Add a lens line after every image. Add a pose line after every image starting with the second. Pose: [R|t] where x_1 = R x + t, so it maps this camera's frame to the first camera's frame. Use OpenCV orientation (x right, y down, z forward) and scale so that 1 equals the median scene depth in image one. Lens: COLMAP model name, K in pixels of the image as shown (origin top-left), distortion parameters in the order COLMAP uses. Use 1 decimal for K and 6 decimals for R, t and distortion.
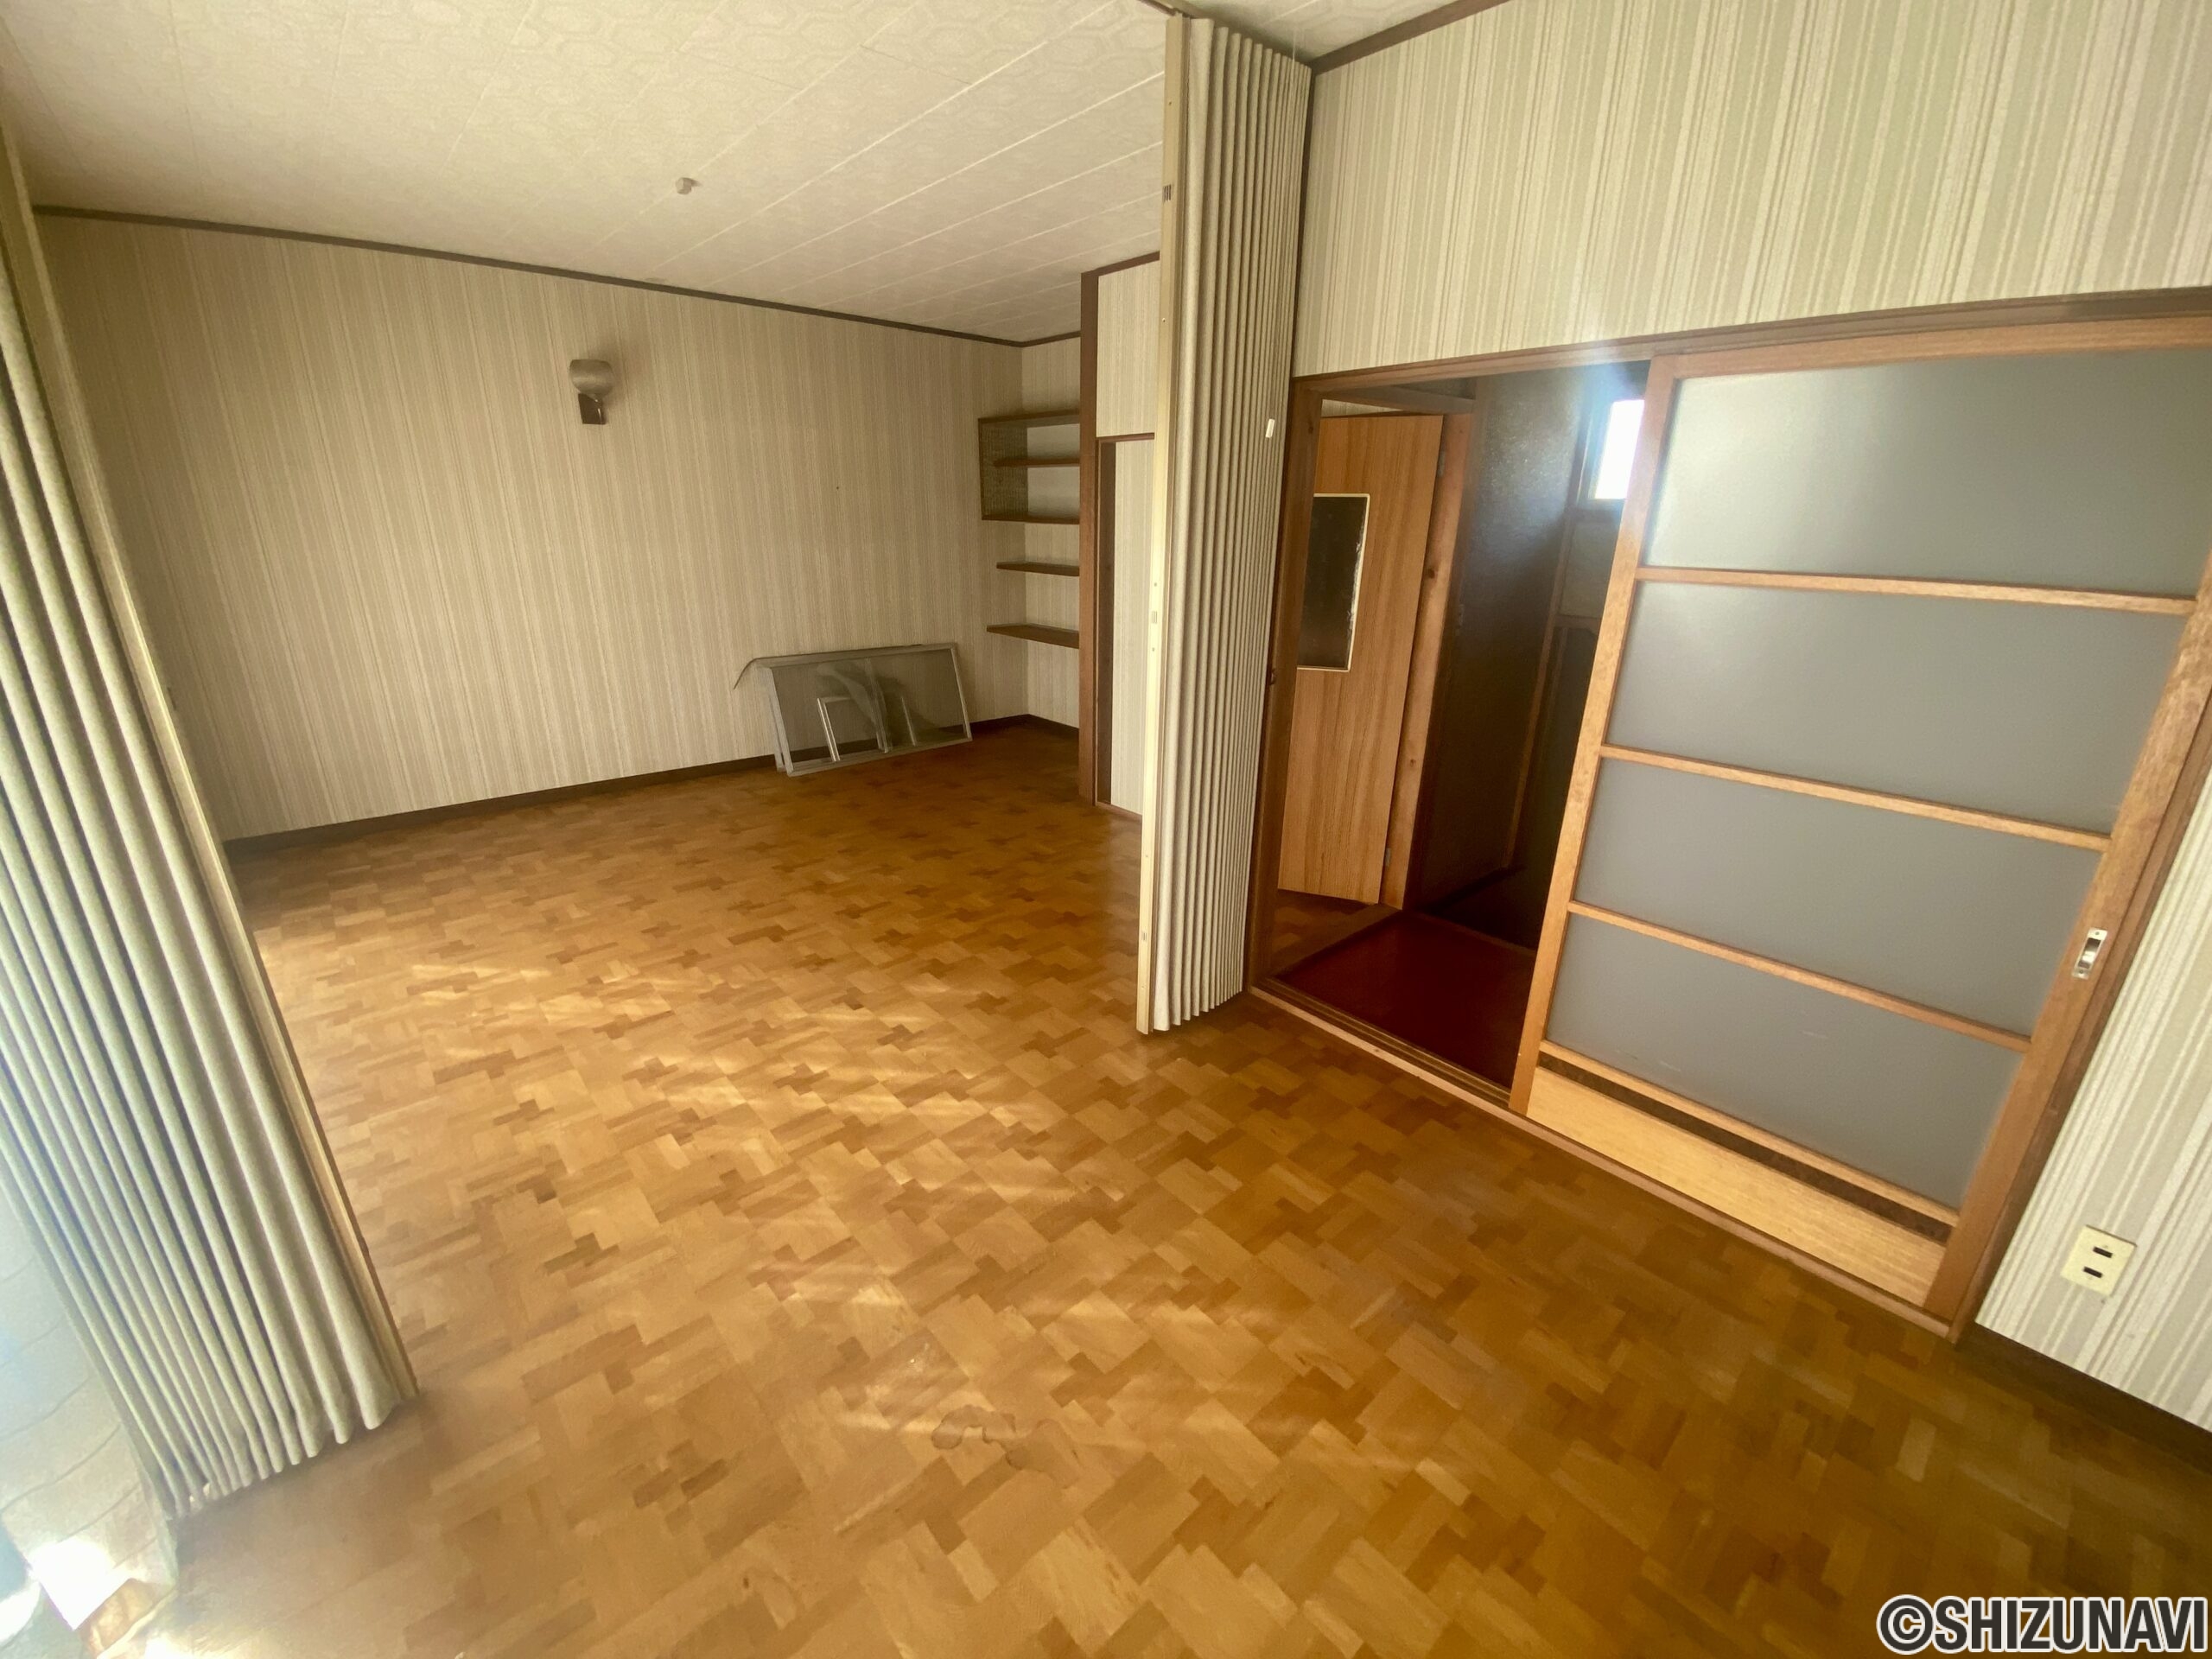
lens RADIAL K [[885.0, 0, 1106.0], [0, 885.0, 829.5], [0, 0, 1]] dist [0.013817, -0.018383]
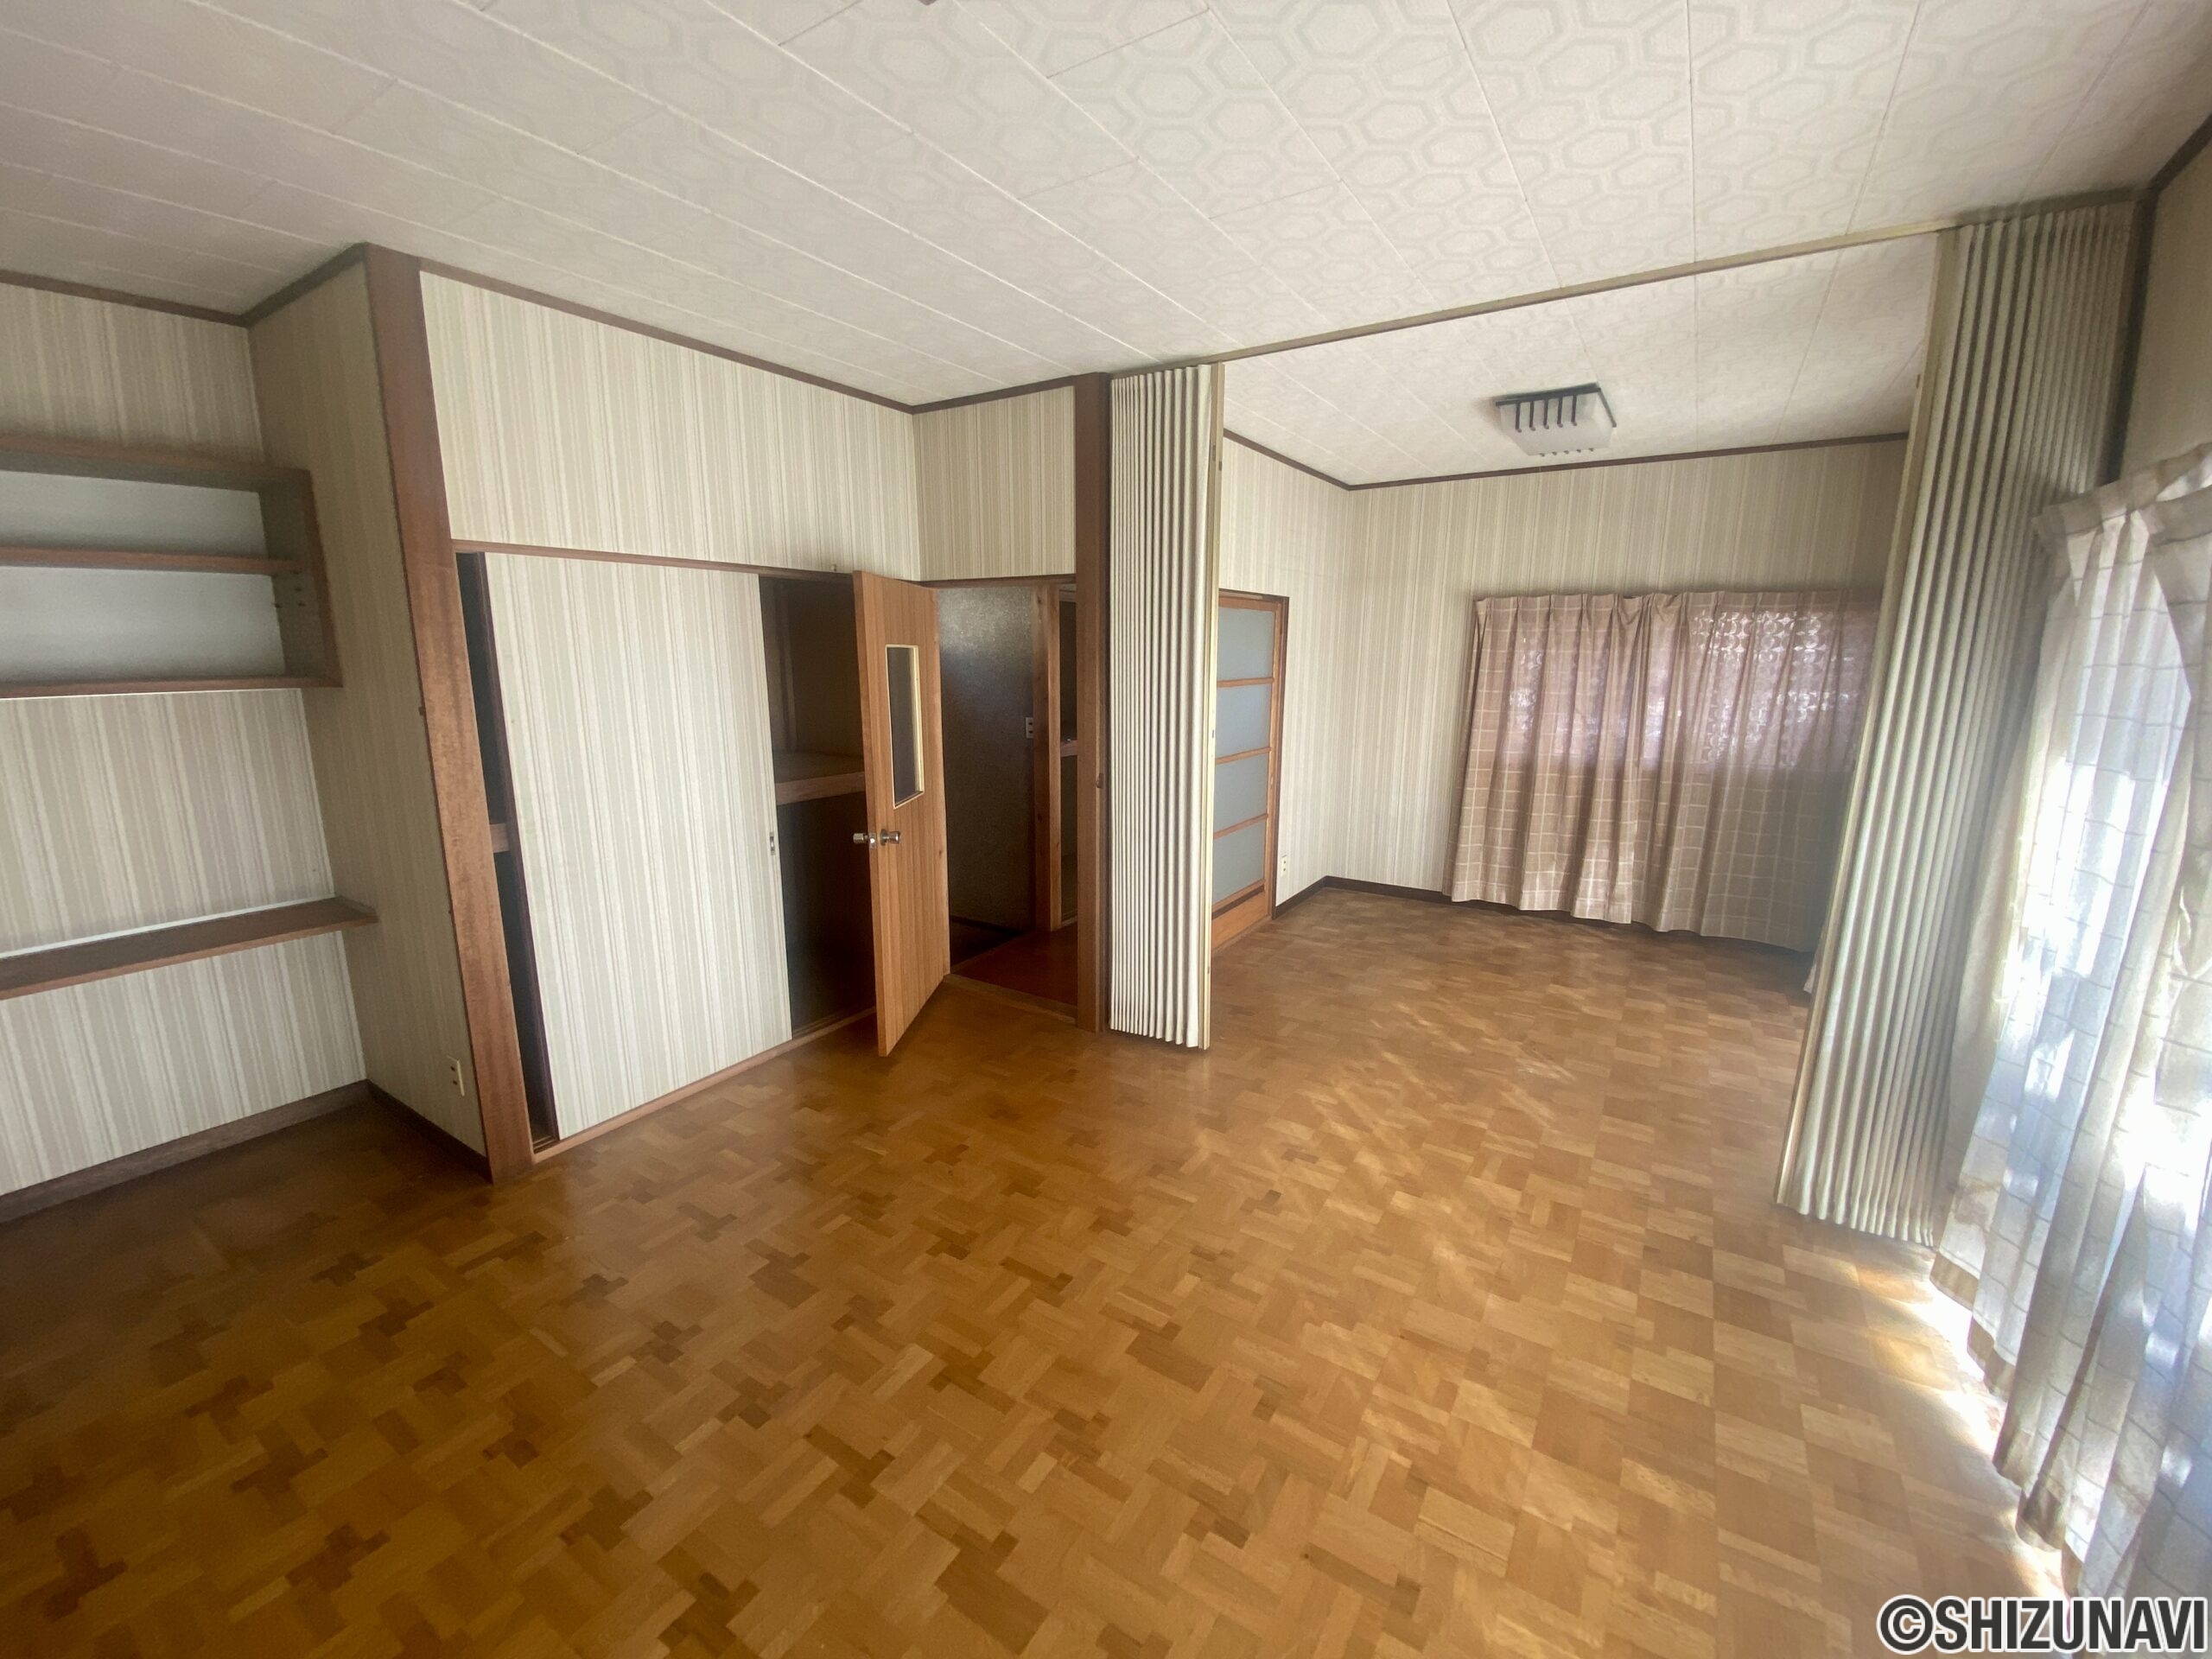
lens RADIAL K [[885.0, 0, 1106.0], [0, 885.0, 829.5], [0, 0, 1]] dist [0.013817, -0.018383]
pose [[-0.274827, -0.196432, 0.941214, -0.810287], [0.305700, 0.910261, 0.279234, -0.359537], [-0.911602, 0.364470, -0.190115, 0.946902]]
